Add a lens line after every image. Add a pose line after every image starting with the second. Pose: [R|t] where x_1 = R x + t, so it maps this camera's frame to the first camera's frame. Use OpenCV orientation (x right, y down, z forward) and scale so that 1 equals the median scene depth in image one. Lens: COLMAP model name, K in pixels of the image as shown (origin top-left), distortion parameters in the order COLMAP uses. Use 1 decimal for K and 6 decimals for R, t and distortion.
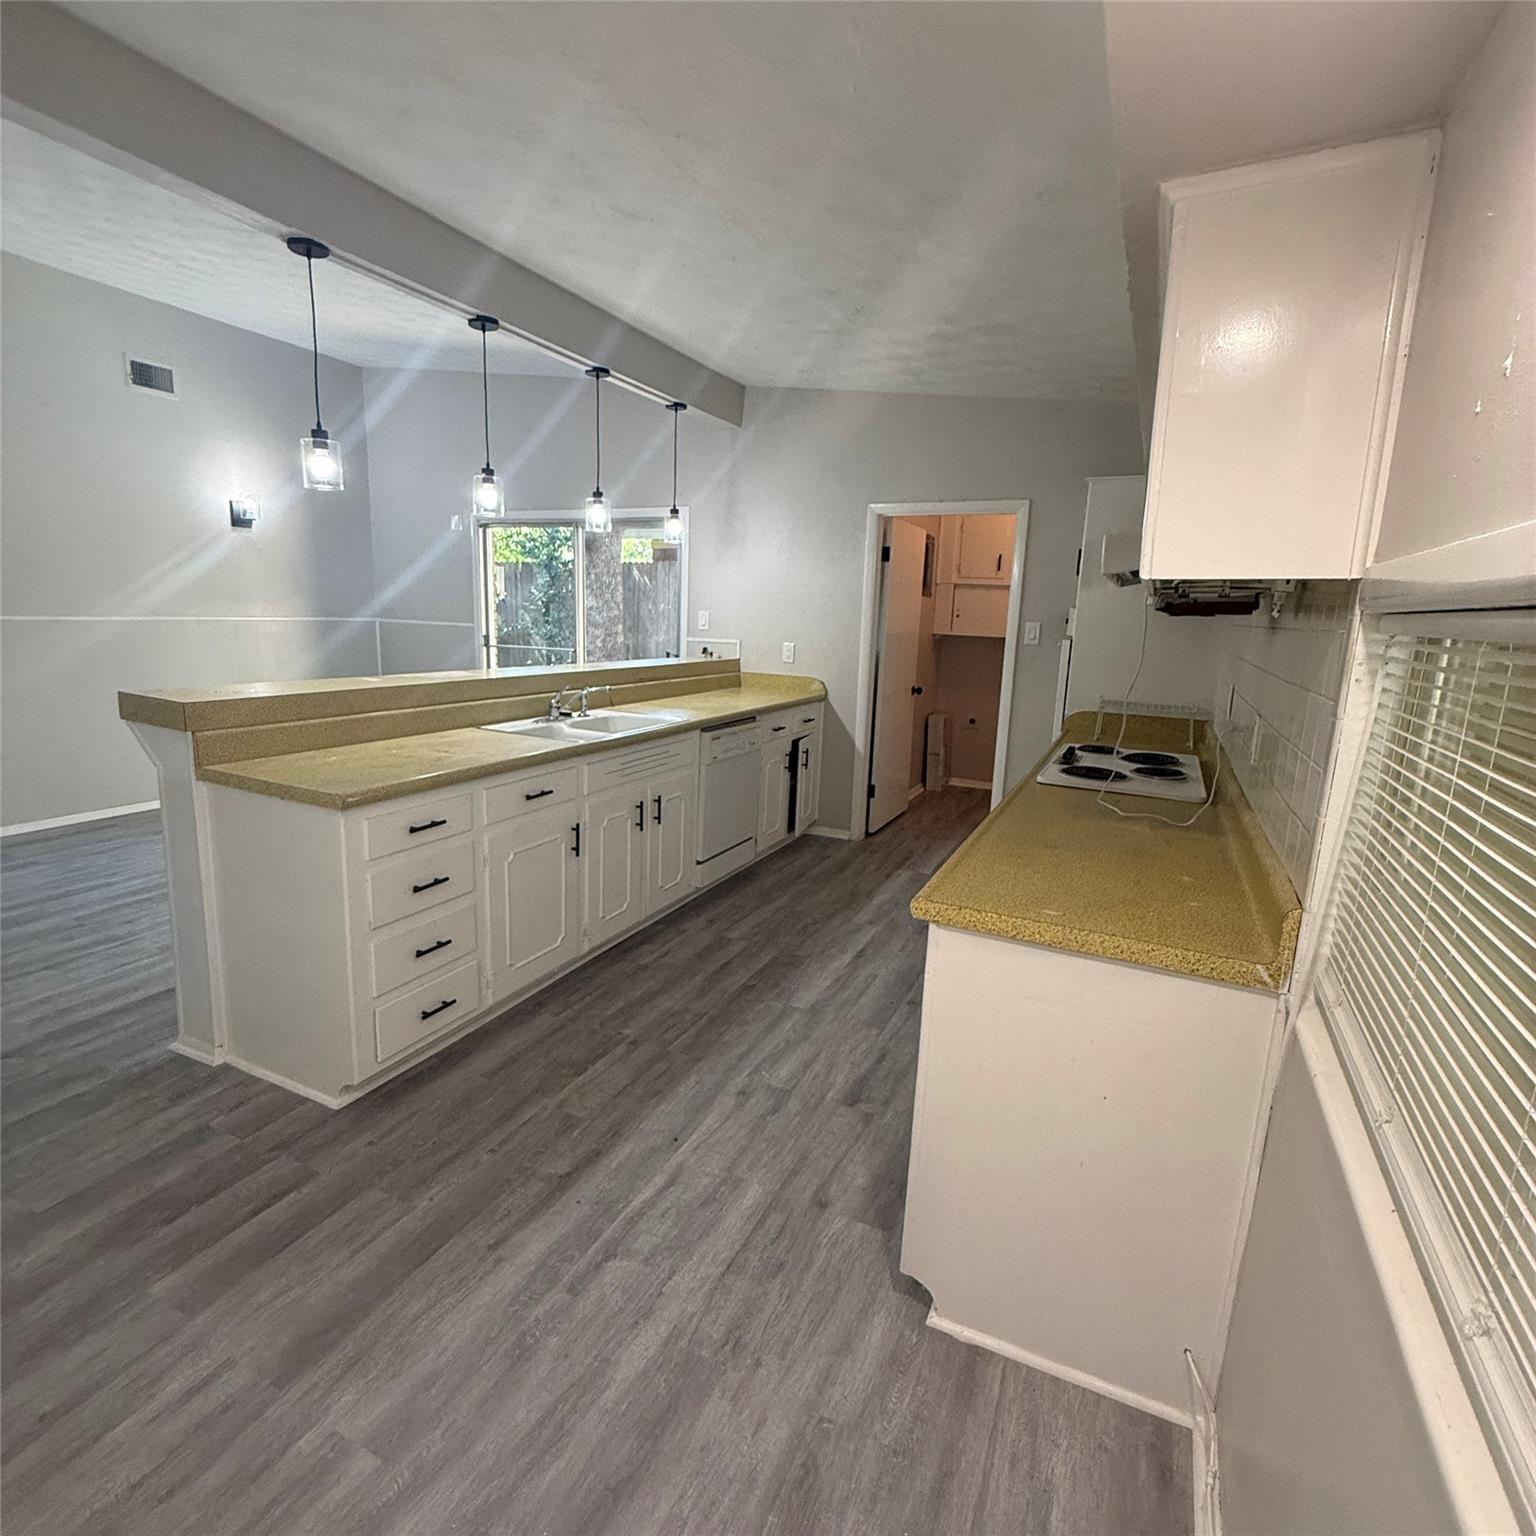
lens RADIAL K [[822.3, 0, 765.6], [0, 822.3, 760.5], [0, 0, 1]] dist [0.000746, -0.000225]
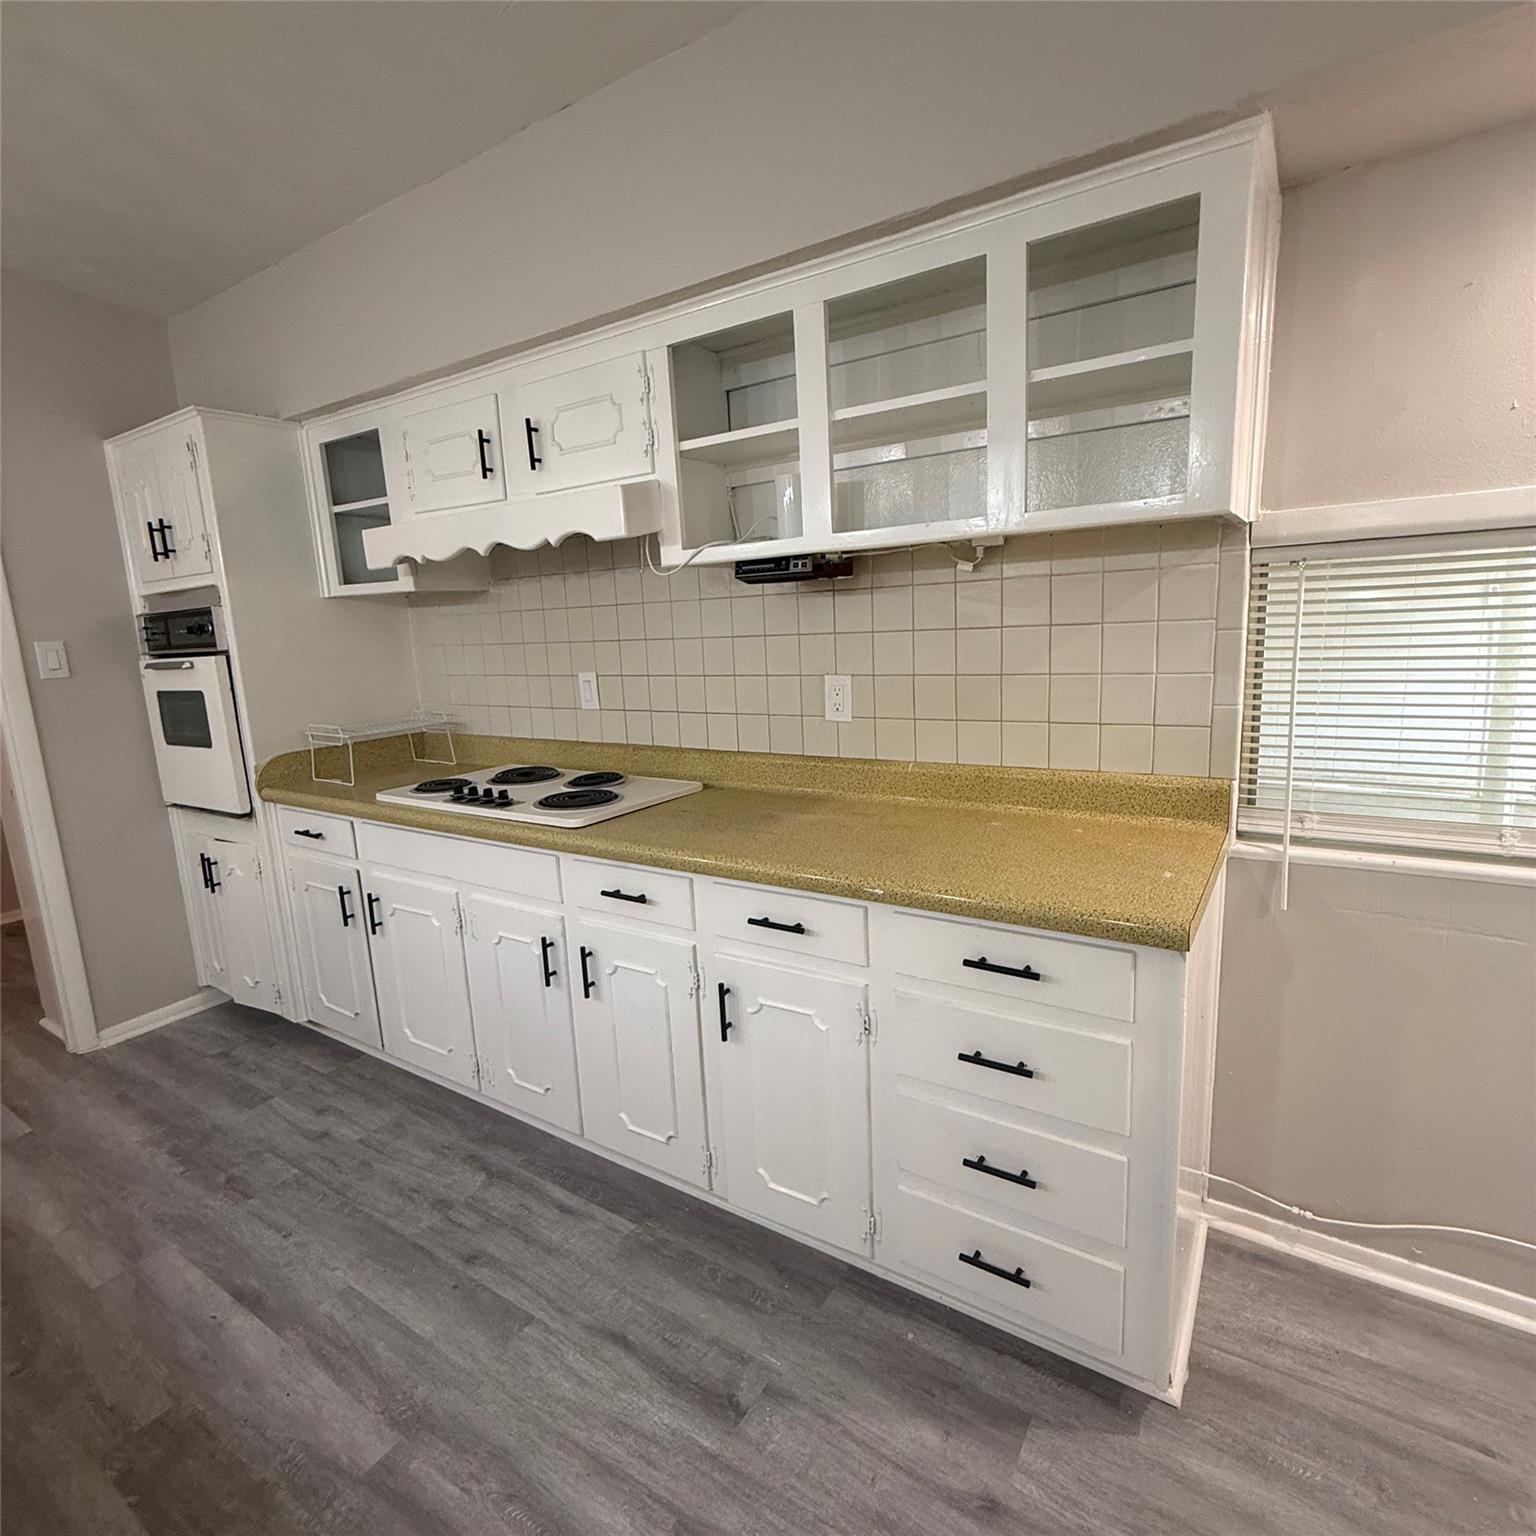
lens RADIAL K [[822.3, 0, 765.6], [0, 822.3, 760.5], [0, 0, 1]] dist [0.000746, -0.000225]
pose [[0.133676, -0.212896, 0.967887, -0.536820], [0.233414, 0.955941, 0.178032, -0.193044], [-0.963145, 0.202120, 0.177479, 1.136804]]
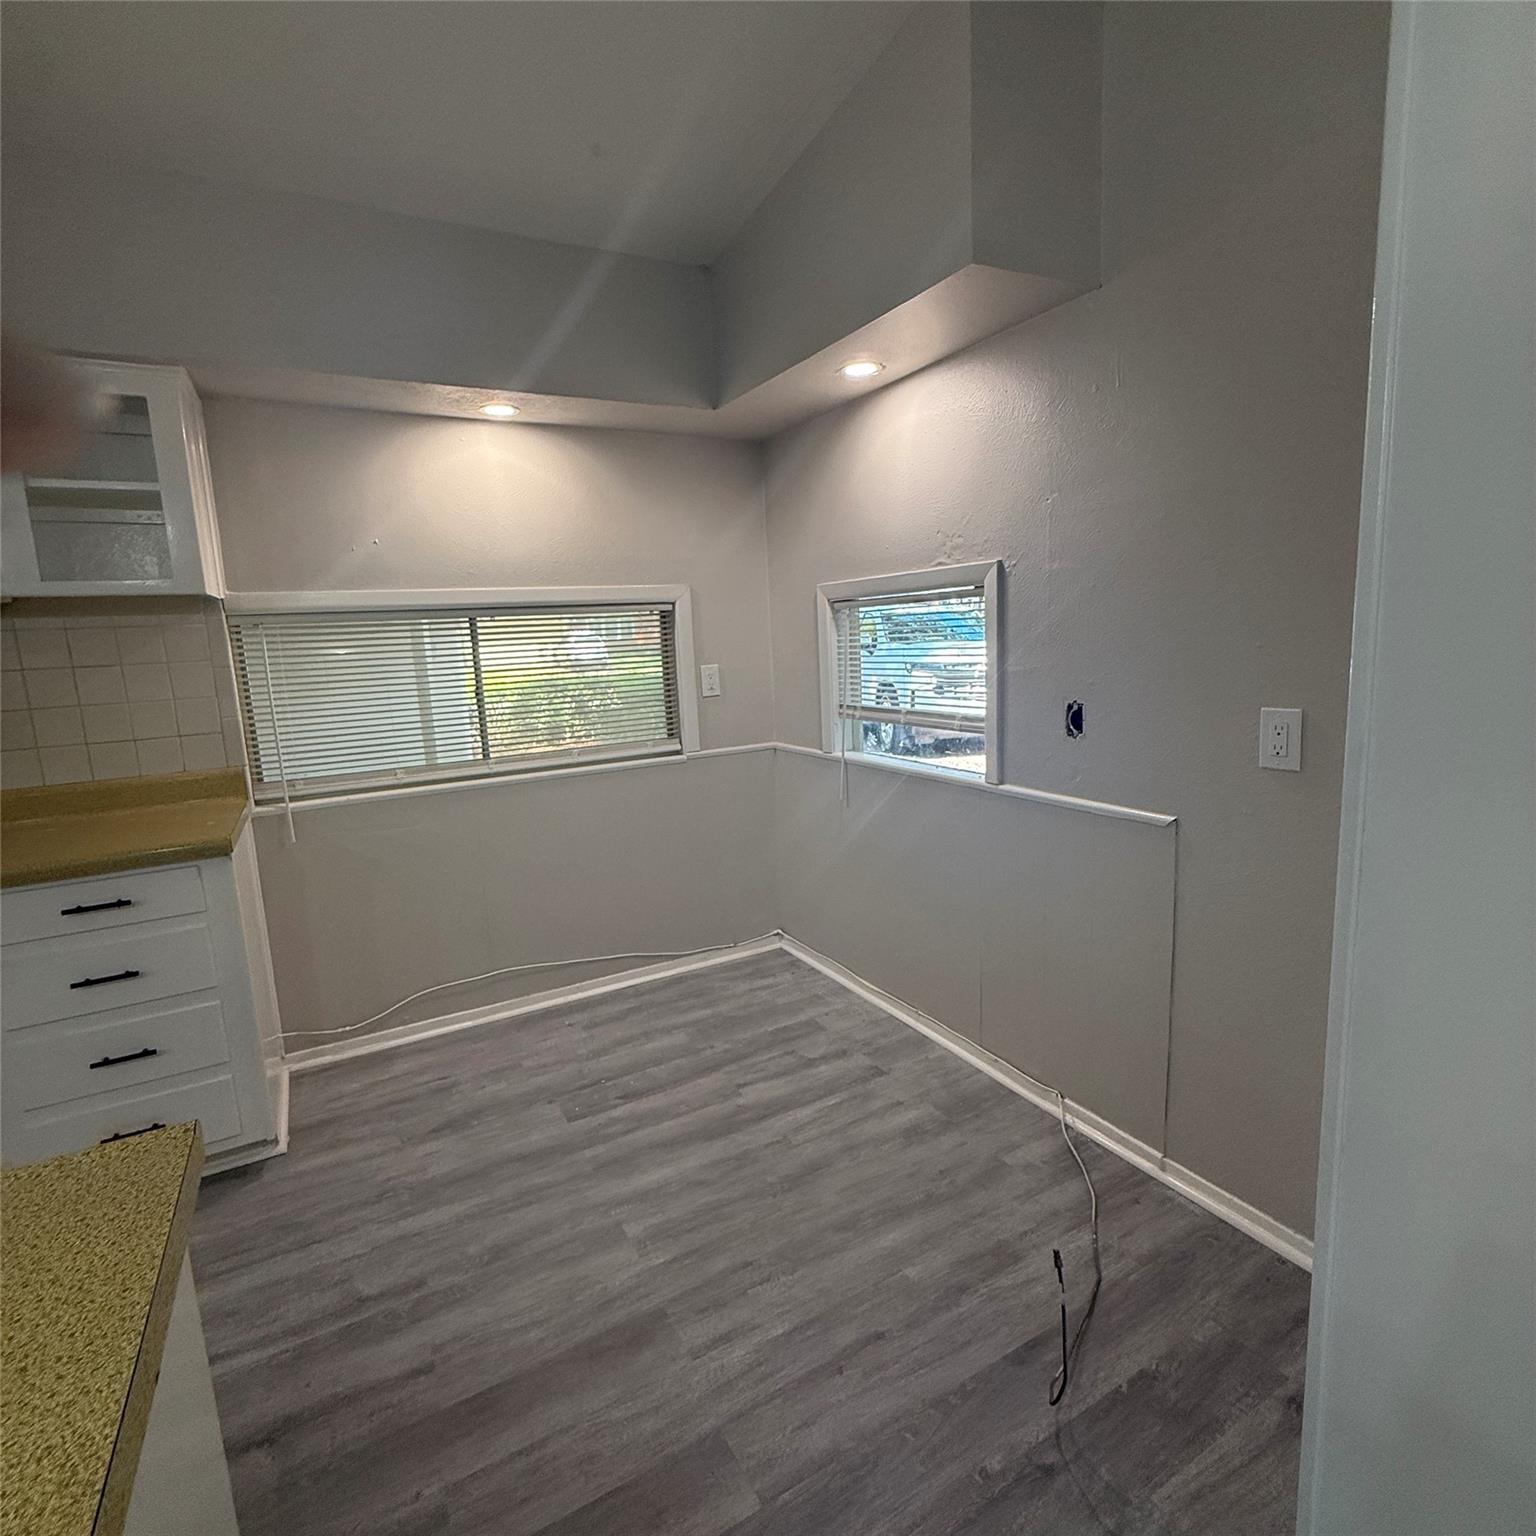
lens RADIAL K [[822.3, 0, 765.6], [0, 822.3, 760.5], [0, 0, 1]] dist [0.000746, -0.000225]
pose [[-0.811821, -0.086730, 0.577429, -1.149541], [0.127837, 0.938517, 0.320694, -0.232317], [-0.569740, 0.334162, -0.750820, 1.358159]]
